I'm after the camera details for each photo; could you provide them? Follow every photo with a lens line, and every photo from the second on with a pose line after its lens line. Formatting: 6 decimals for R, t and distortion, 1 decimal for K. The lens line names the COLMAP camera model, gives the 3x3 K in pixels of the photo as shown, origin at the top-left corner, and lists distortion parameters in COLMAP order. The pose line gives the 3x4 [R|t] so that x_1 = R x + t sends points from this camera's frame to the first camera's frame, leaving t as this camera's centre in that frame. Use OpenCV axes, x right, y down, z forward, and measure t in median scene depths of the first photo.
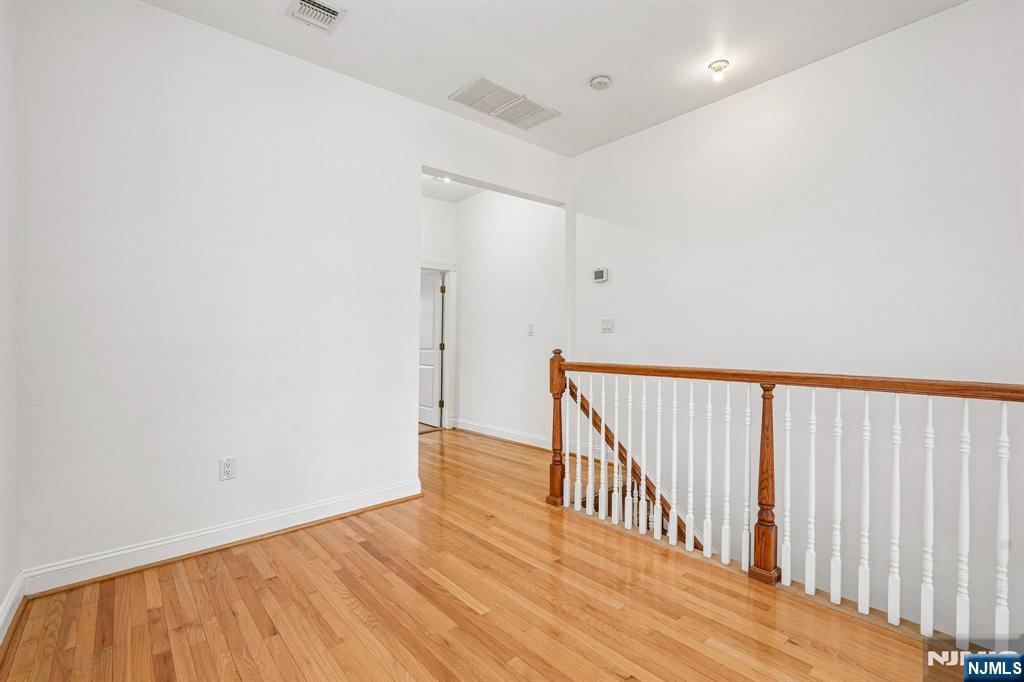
lens RADIAL K [[465.8, 0, 510.6], [0, 465.8, 338.1], [0, 0, 1]] dist [-0.004722, 0.003746]
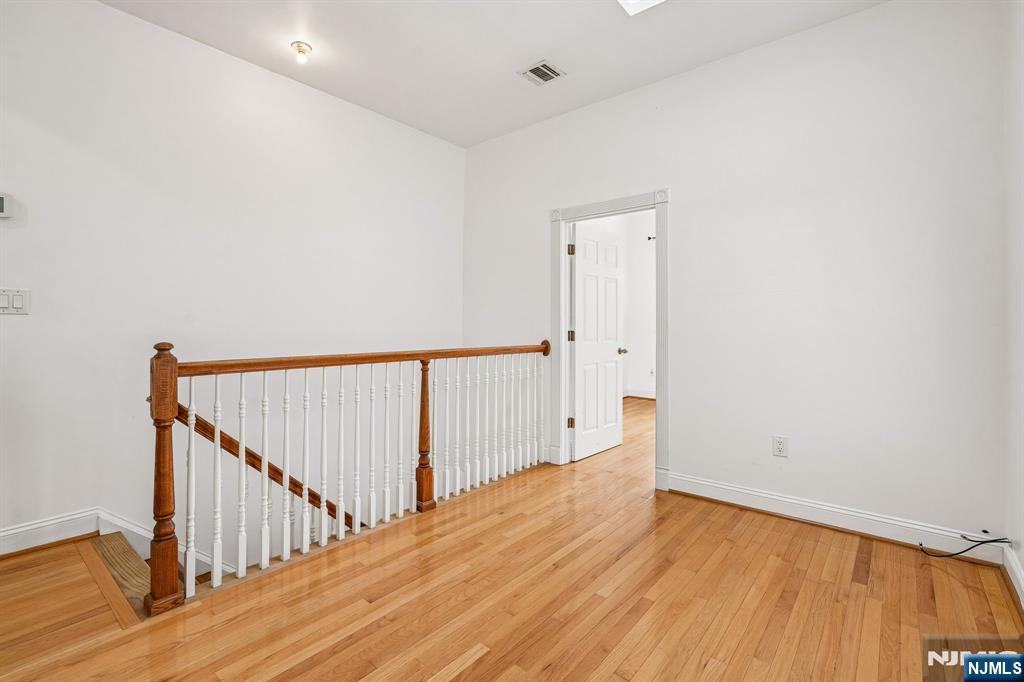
lens RADIAL K [[465.8, 0, 523.2], [0, 465.8, 323.5], [0, 0, 1]] dist [-0.004722, 0.003746]
pose [[-0.159937, 0.009558, 0.987081, -0.761815], [0.000816, 0.999954, -0.009550, 0.008180], [-0.987127, -0.000722, -0.159938, 0.896440]]
